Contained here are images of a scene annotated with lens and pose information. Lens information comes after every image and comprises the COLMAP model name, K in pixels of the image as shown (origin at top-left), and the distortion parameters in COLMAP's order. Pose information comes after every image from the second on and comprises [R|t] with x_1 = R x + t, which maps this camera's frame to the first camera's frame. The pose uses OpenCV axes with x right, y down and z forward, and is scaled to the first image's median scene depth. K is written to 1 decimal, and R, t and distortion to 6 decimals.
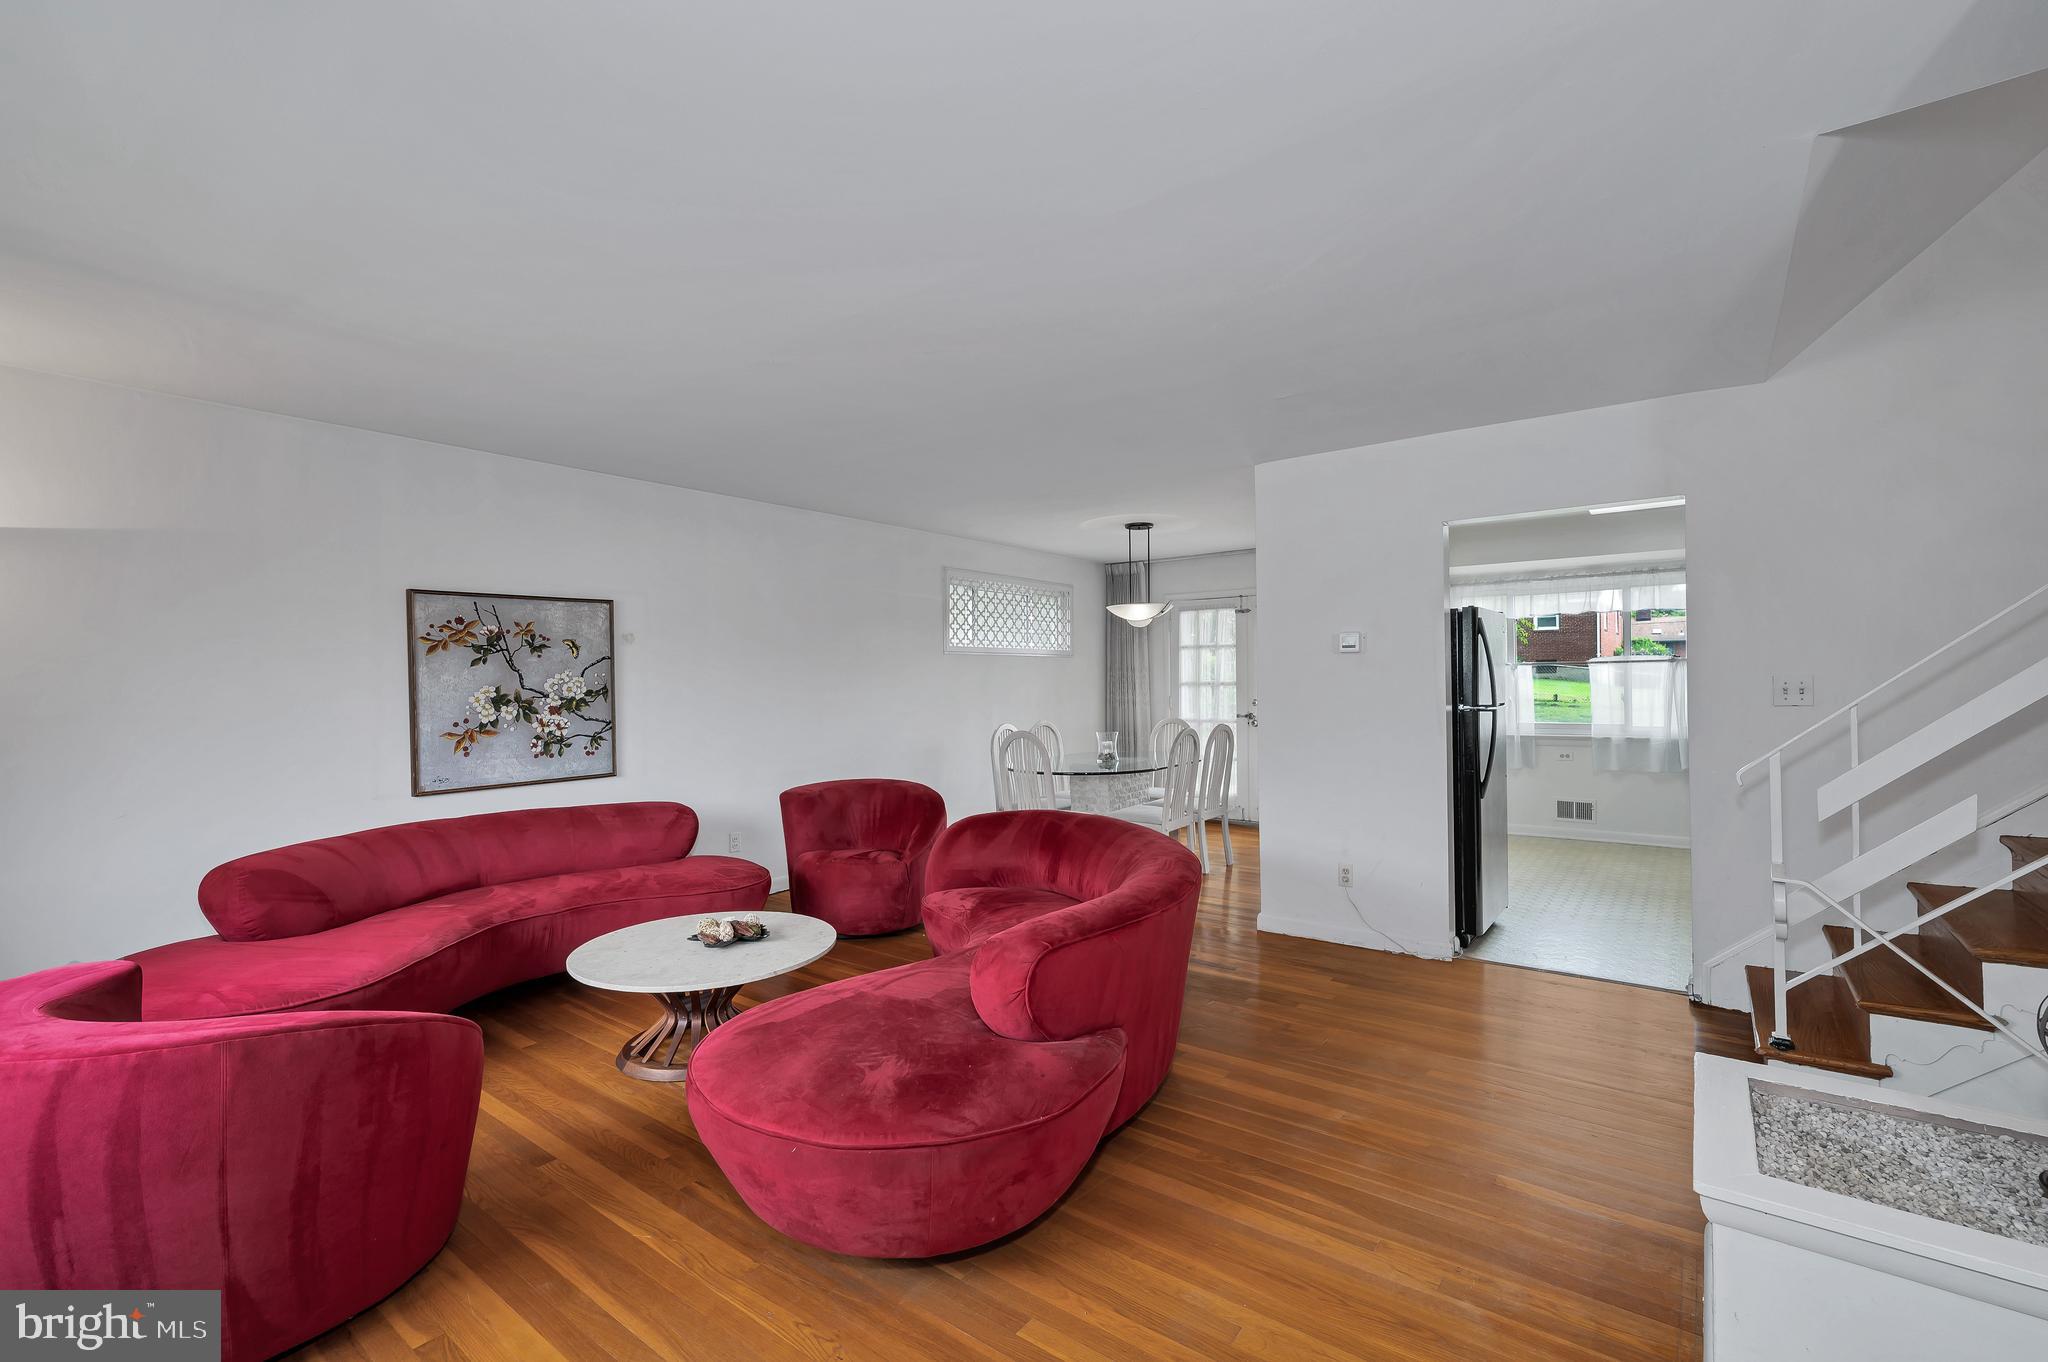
lens RADIAL K [[891.1, 0, 1025.6], [0, 891.1, 676.7], [0, 0, 1]] dist [0.000068, -0.000374]
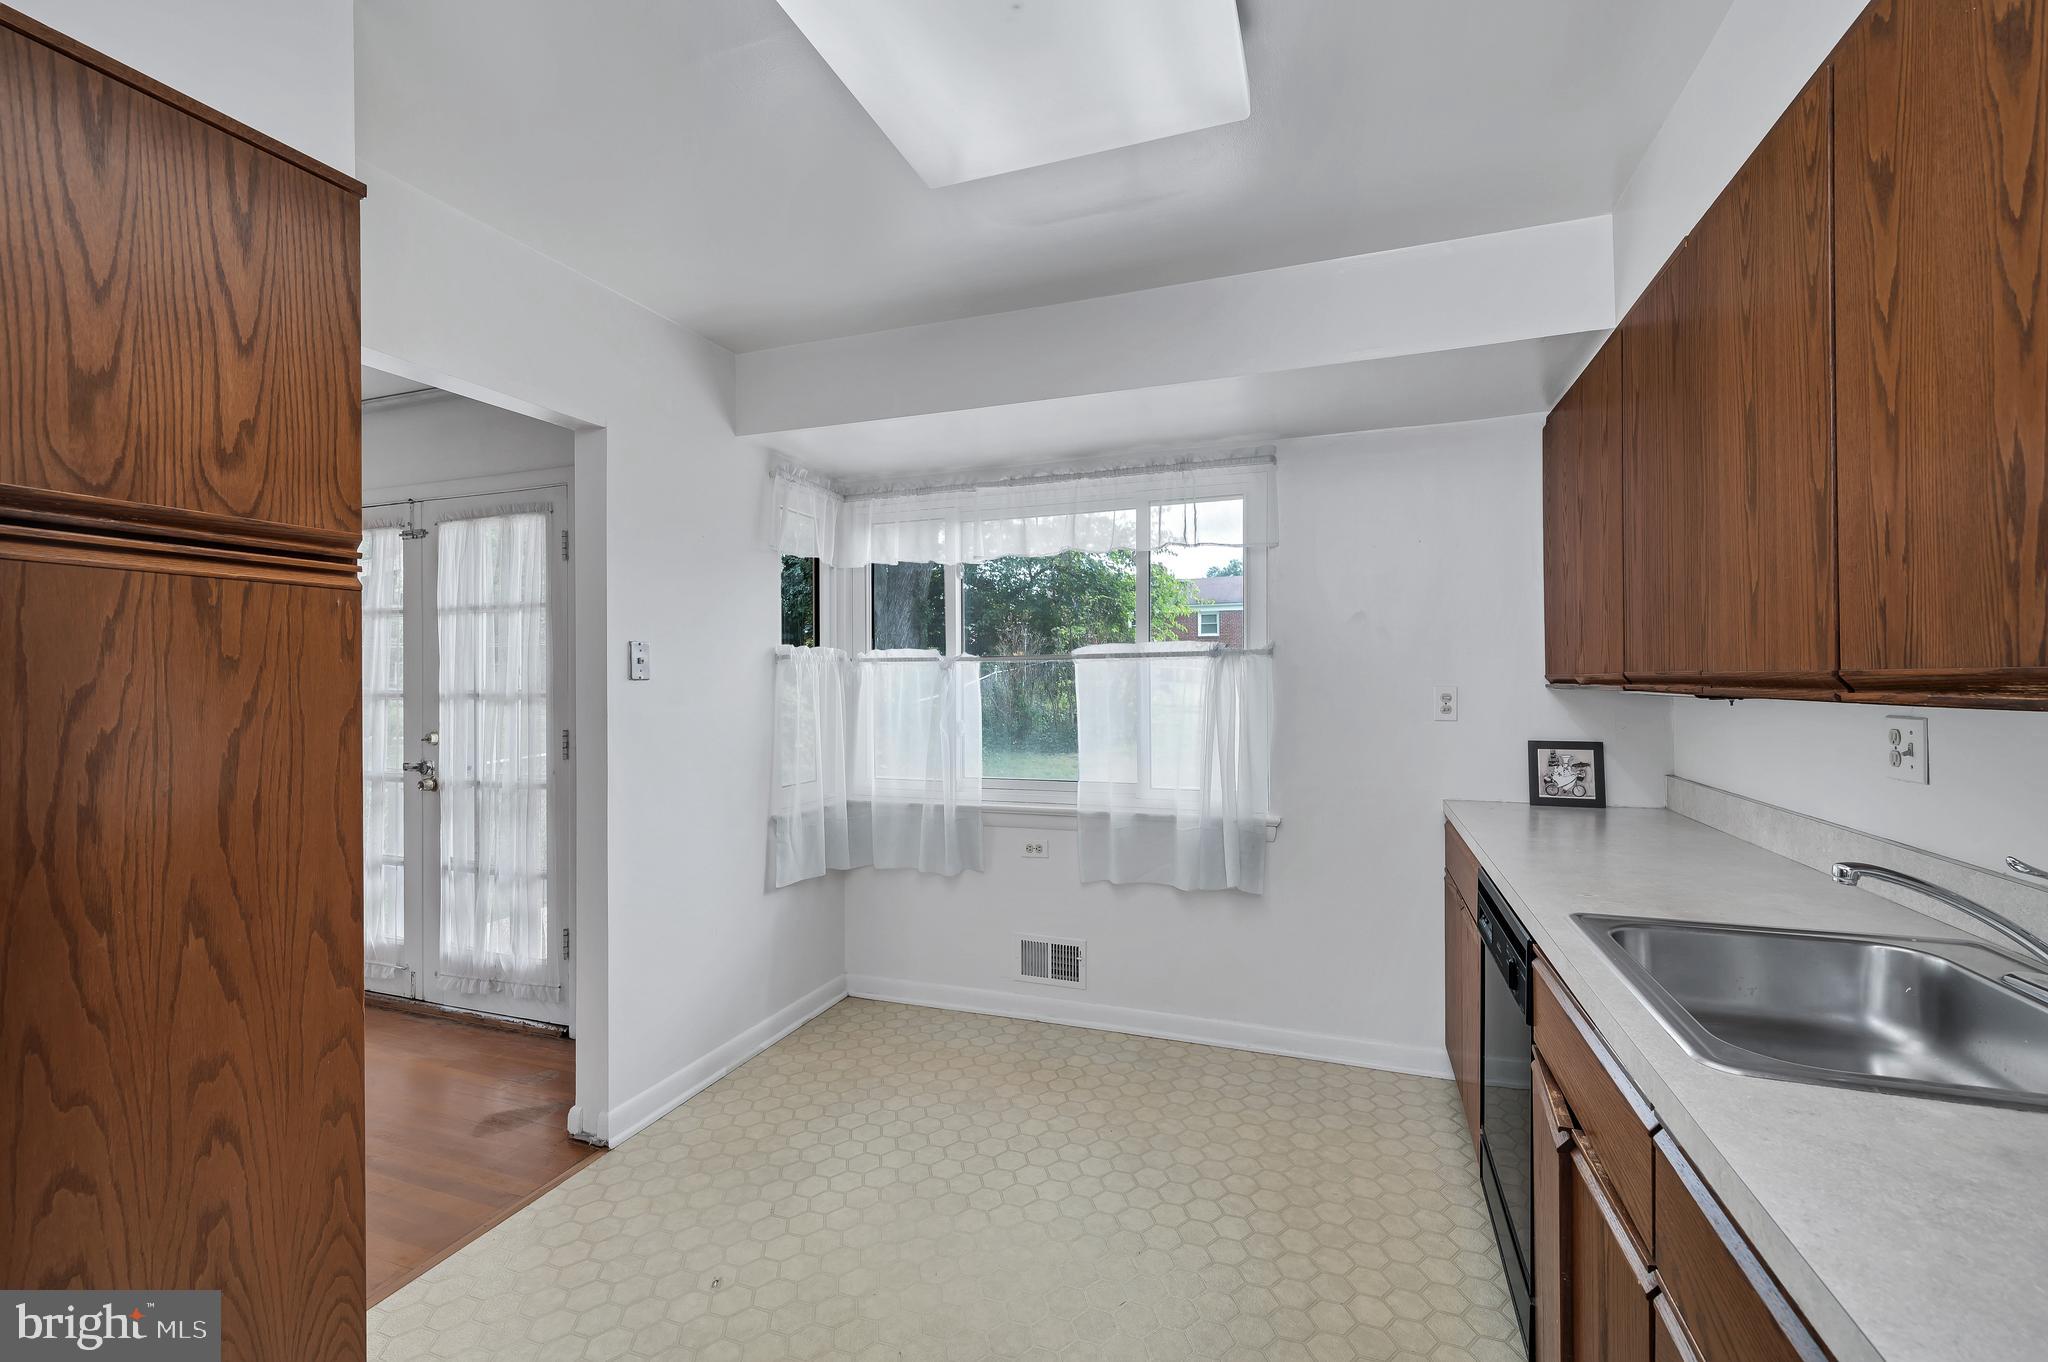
lens RADIAL K [[891.1, 0, 1025.6], [0, 891.1, 676.7], [0, 0, 1]] dist [0.000068, -0.000374]
pose [[0.956857, 0.008691, 0.290428, 0.465786], [-0.008596, 0.999962, -0.001600, -0.003893], [-0.290431, -0.000965, 0.956895, 0.544569]]
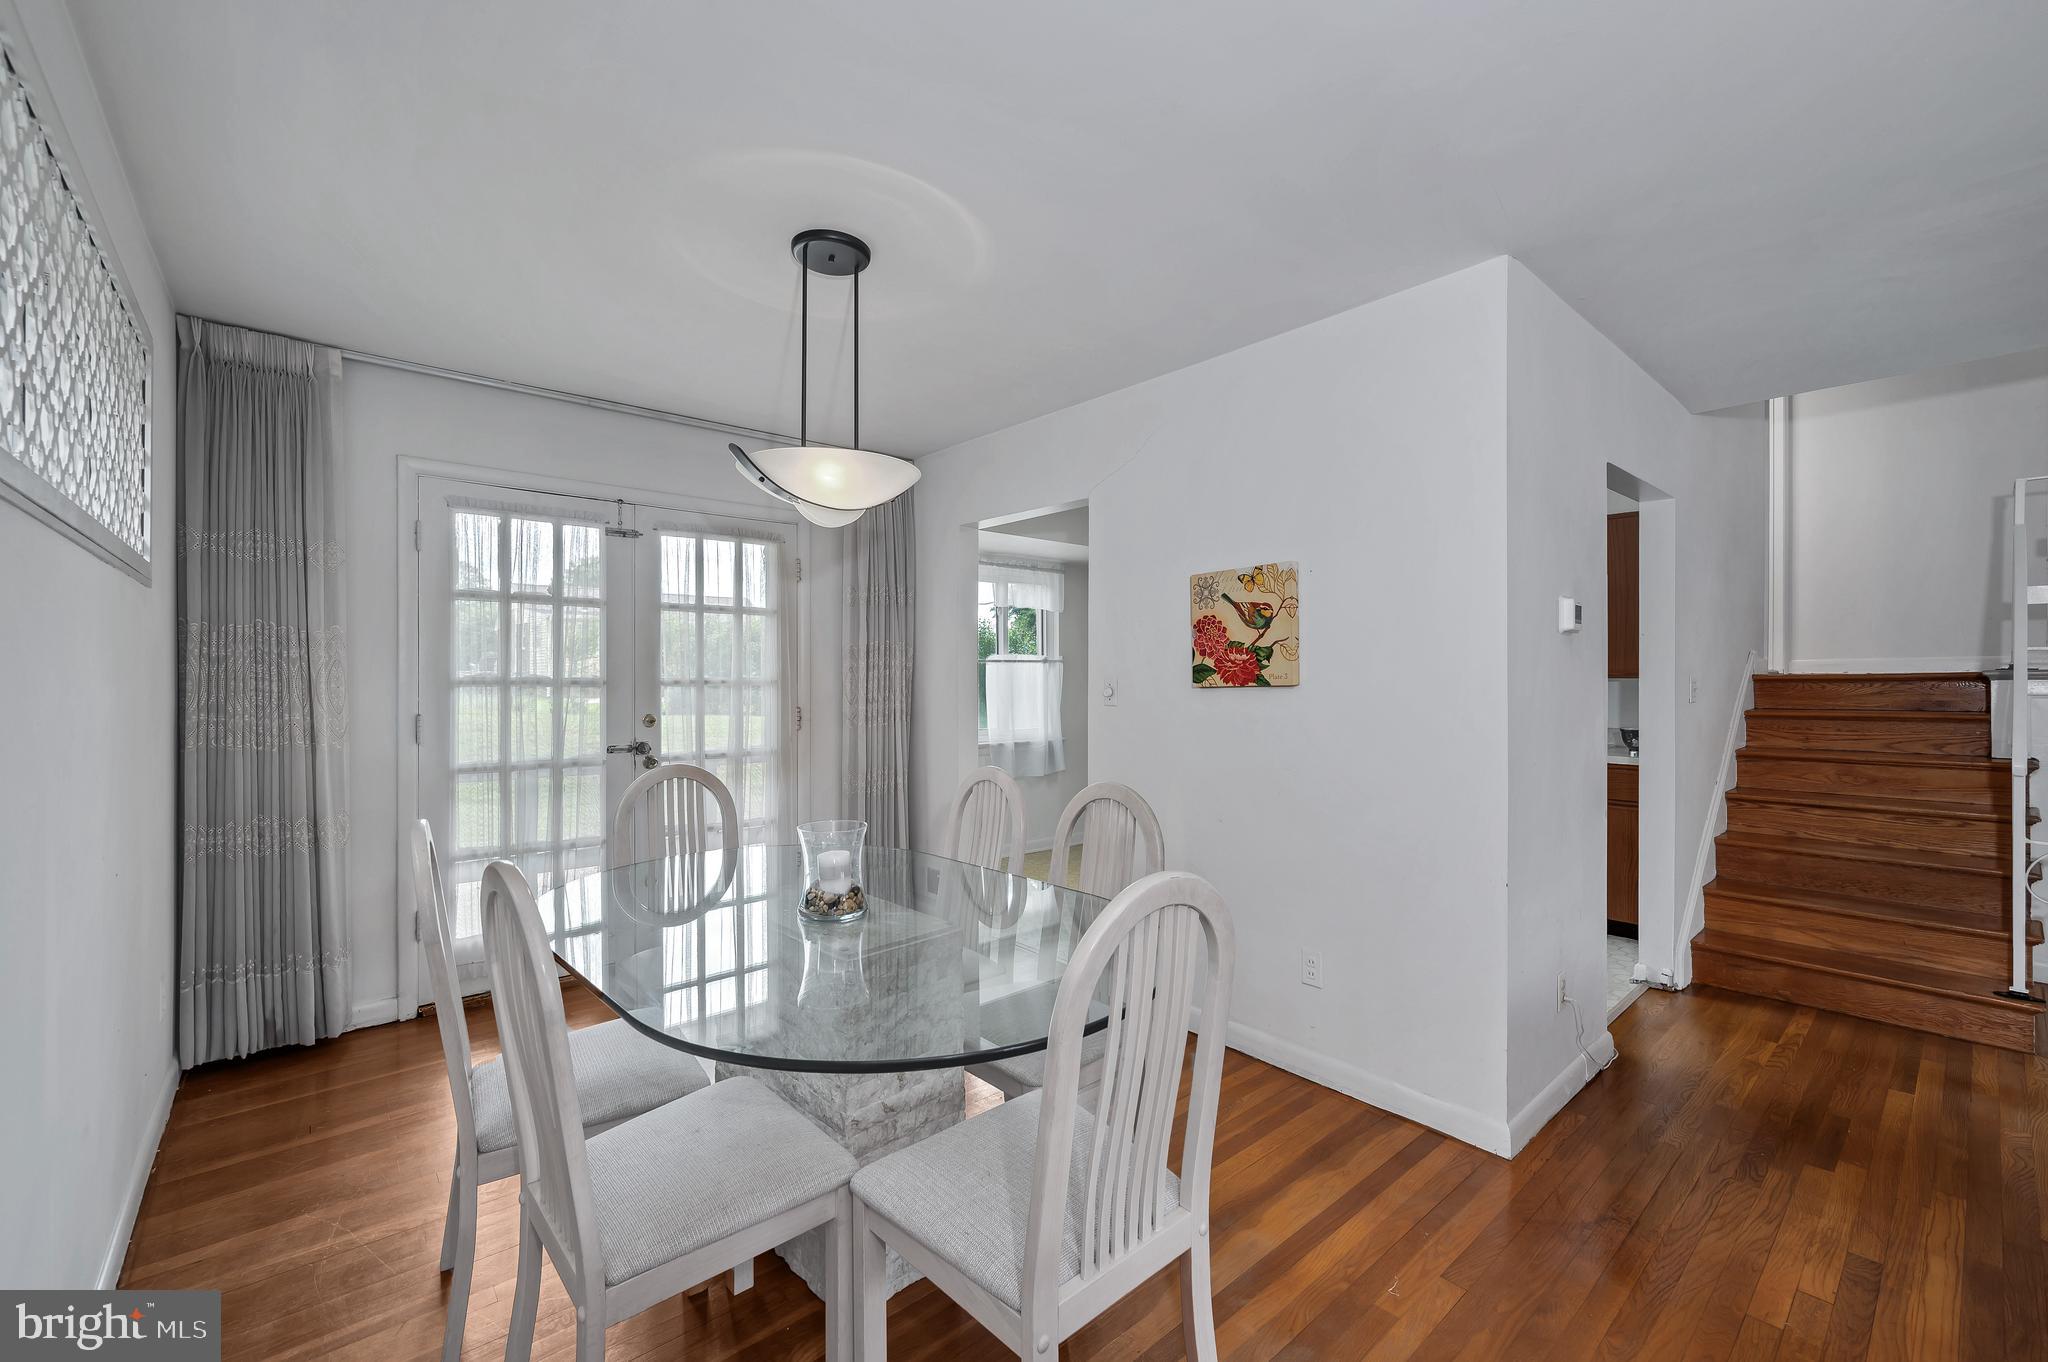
lens RADIAL K [[837.4, 0, 1021.8], [0, 837.4, 677.1], [0, 0, 1]] dist [-0.001404, -0.000219]
pose [[0.211931, 0.014704, 0.977174, -0.177223], [-0.004819, 0.999890, -0.014001, 0.011729], [-0.977273, -0.001742, 0.211979, 0.786149]]
